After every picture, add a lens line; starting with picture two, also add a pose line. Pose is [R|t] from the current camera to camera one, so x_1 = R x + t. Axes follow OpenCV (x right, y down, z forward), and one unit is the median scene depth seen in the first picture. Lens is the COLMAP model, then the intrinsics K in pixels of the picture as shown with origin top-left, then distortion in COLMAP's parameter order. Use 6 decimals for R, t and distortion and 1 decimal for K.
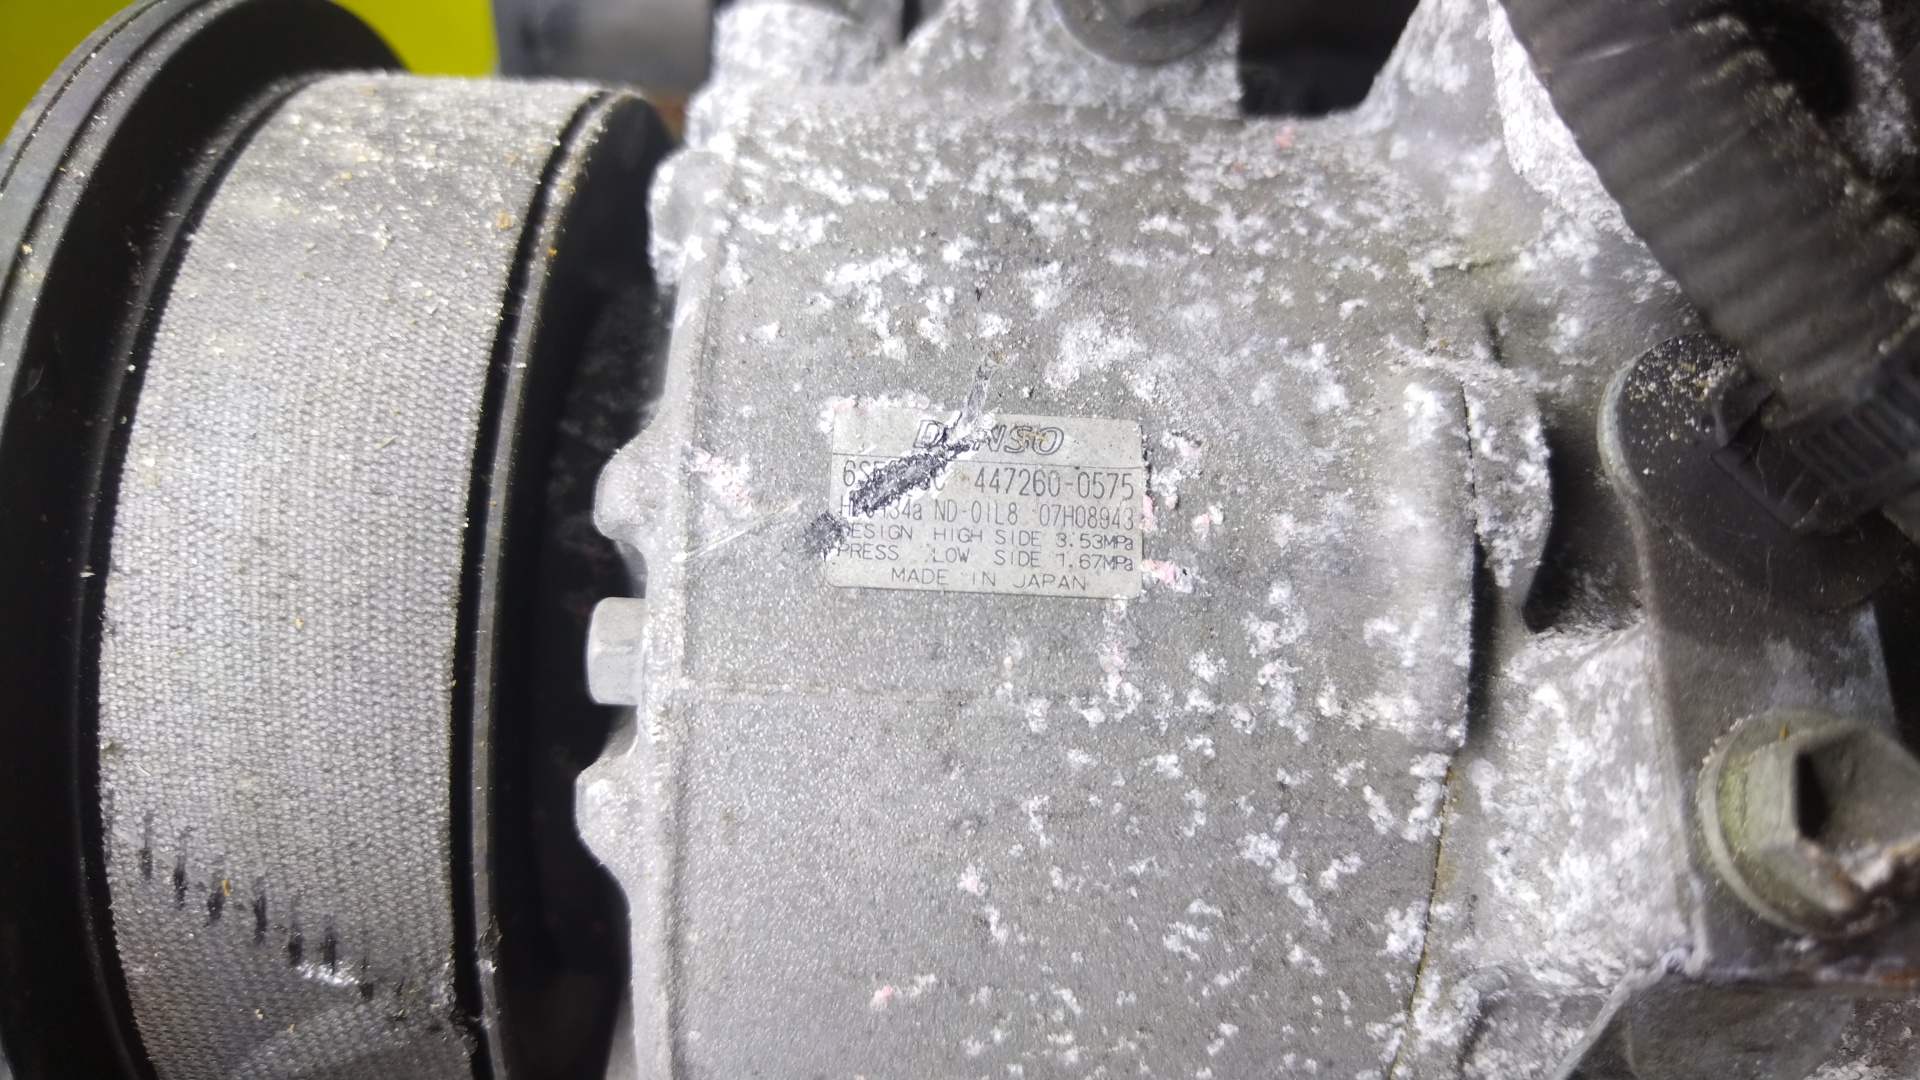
lens RADIAL K [[1447.0, 0, 959.7], [0, 1447.0, 539.8], [0, 0, 1]] dist [0.027238, -0.005338]
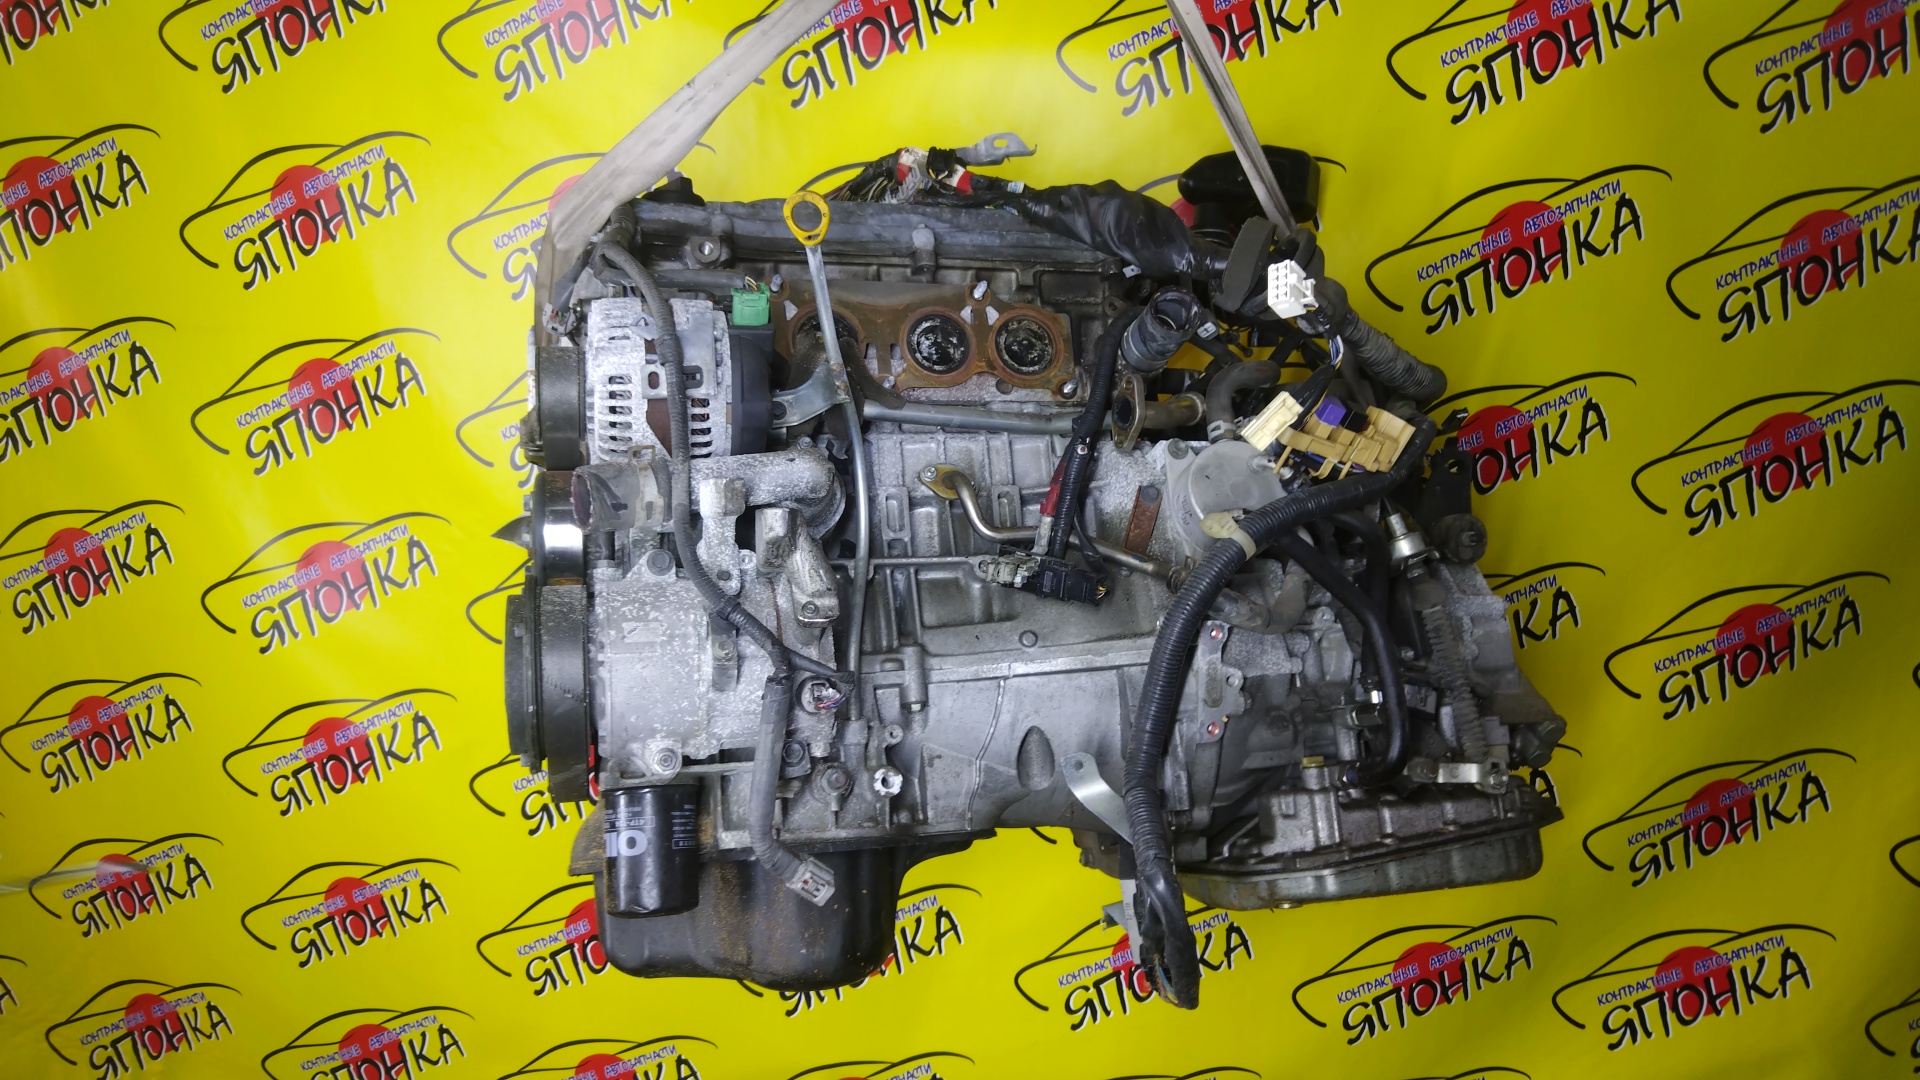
lens RADIAL K [[1447.0, 0, 956.2], [0, 1447.0, 542.1], [0, 0, 1]] dist [0.027238, -0.005338]
pose [[0.978972, -0.099018, 0.178349, 0.362150], [0.134171, 0.971113, -0.197324, 1.407581], [-0.153659, 0.217104, 0.963979, -7.761070]]
